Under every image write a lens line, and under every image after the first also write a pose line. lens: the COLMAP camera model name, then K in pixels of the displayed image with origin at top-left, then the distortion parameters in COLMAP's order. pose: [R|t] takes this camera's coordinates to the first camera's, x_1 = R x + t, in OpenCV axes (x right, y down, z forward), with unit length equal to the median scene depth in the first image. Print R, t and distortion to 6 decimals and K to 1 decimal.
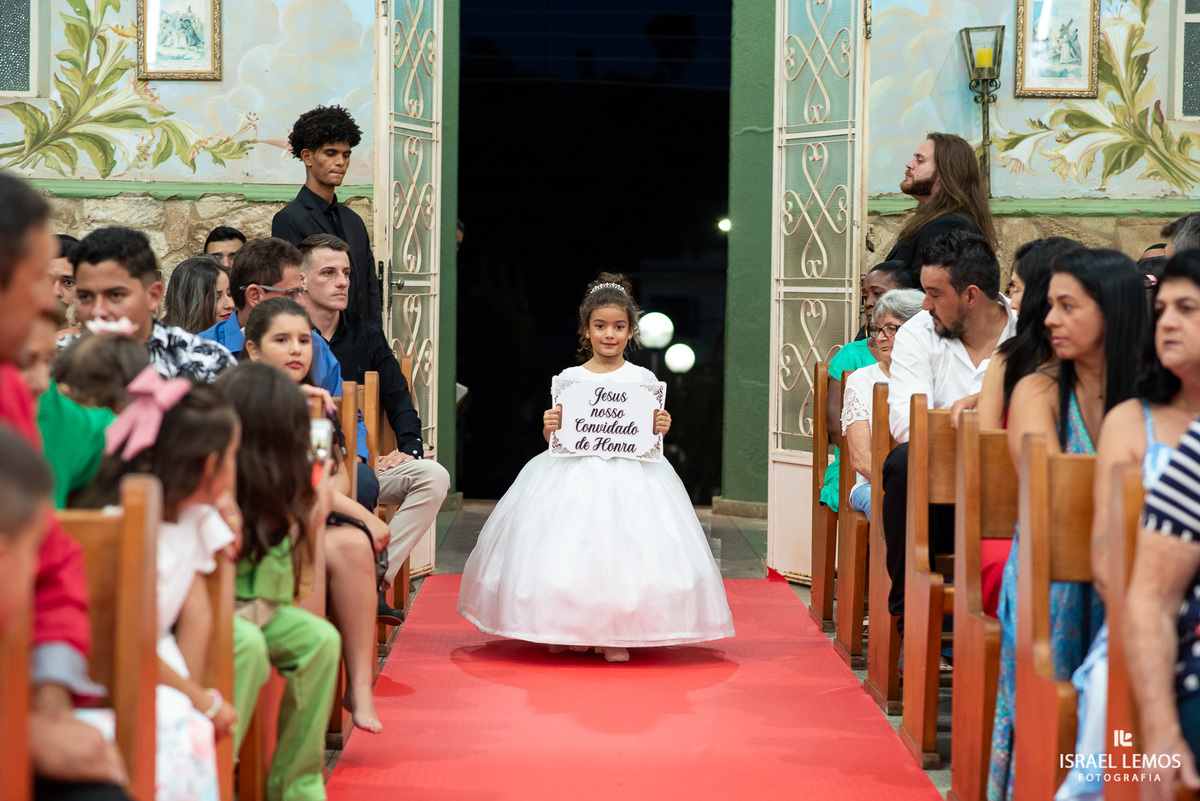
lens RADIAL K [[2880.3, 0, 600.0], [0, 2880.3, 400.5], [0, 0, 1]] dist [0.068665, 0.221688]
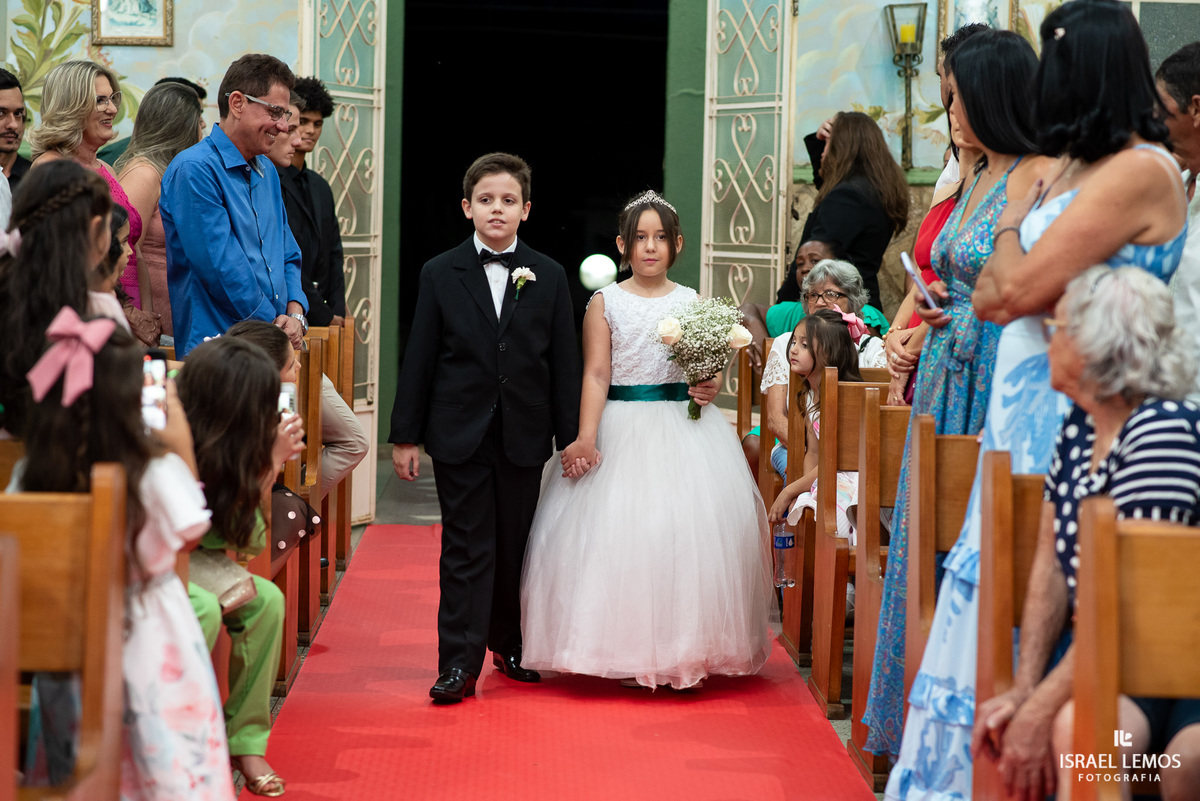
lens RADIAL K [[2880.3, 0, 600.0], [0, 2880.3, 400.5], [0, 0, 1]] dist [0.068665, 0.221688]
pose [[0.999779, 0.009075, 0.018960, 0.003622], [-0.009499, 0.999704, 0.022405, -0.008545], [-0.018751, -0.022580, 0.999569, -0.041847]]
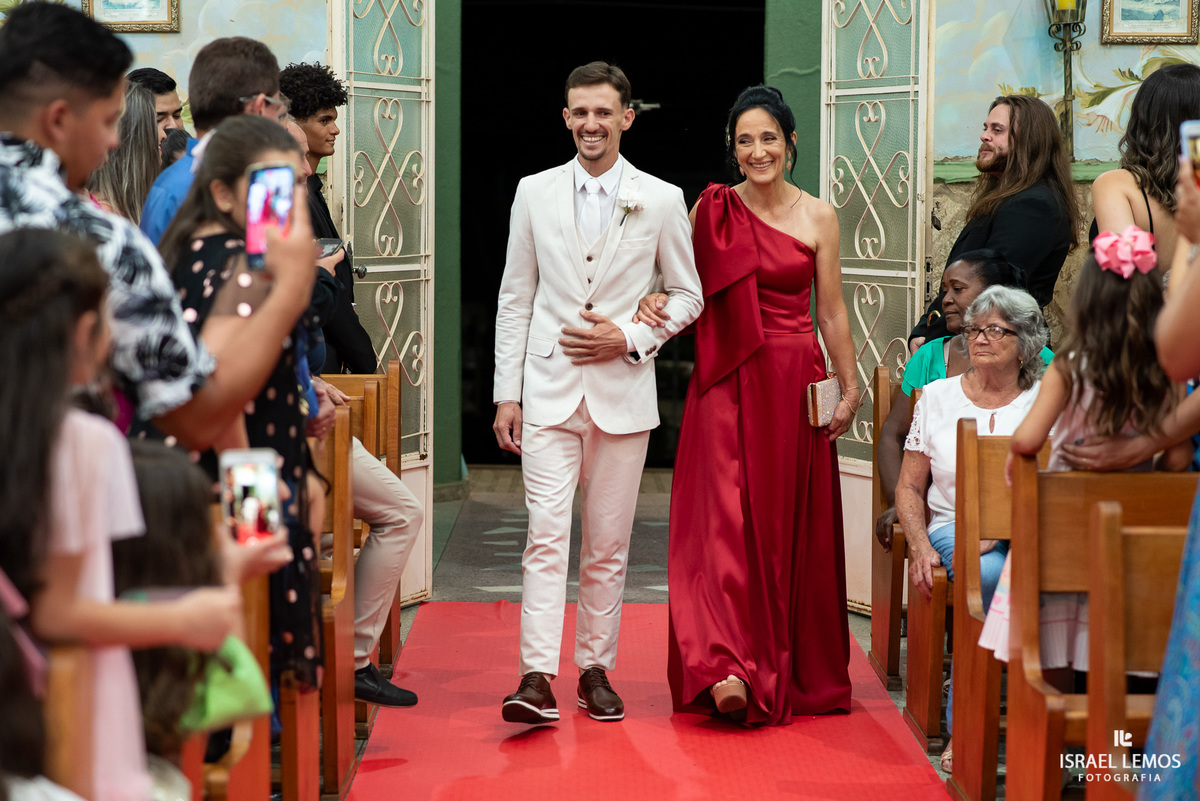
lens RADIAL K [[2880.3, 0, 600.0], [0, 2880.3, 400.5], [0, 0, 1]] dist [0.068665, 0.221688]
pose [[0.999944, -0.007442, -0.007568, 0.000048], [0.007679, 0.999466, 0.031748, -0.027487], [0.007328, -0.031804, 0.999467, 0.135684]]
